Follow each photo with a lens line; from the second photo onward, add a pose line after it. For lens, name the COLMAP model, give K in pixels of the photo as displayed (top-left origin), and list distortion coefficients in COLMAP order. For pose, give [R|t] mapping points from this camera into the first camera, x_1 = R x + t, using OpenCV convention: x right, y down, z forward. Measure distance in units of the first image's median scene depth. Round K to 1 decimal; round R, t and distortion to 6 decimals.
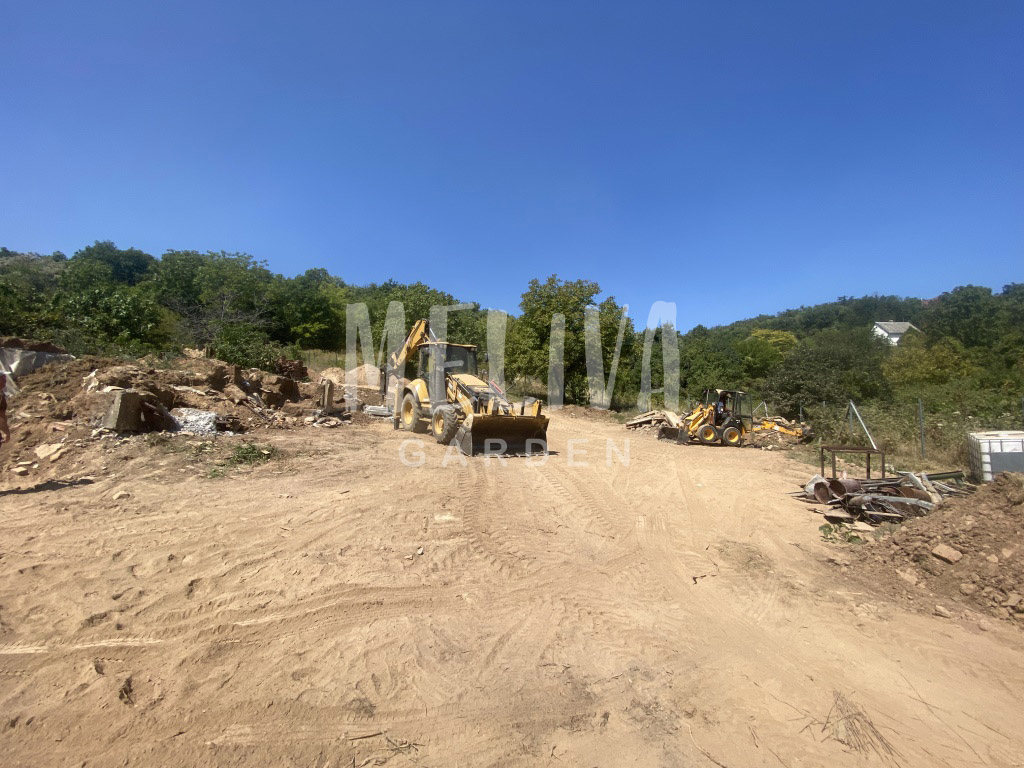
lens RADIAL K [[397.6, 0, 504.0], [0, 397.6, 384.5], [0, 0, 1]] dist [-0.000193, -0.014739]
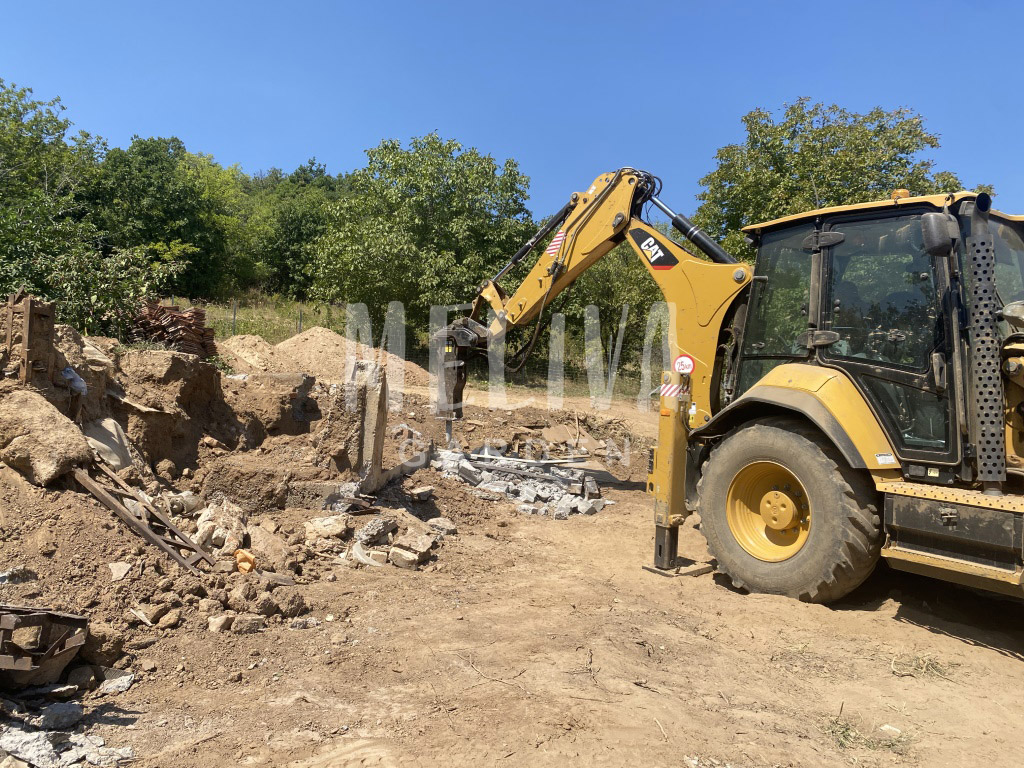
lens RADIAL K [[768.6, 0, 490.1], [0, 768.6, 382.3], [0, 0, 1]] dist [0.000631, -0.000626]
pose [[0.999689, 0.004012, -0.024608, -0.295063], [-0.003808, 0.999958, 0.008305, -0.004705], [0.024640, -0.008209, 0.999663, 0.414017]]
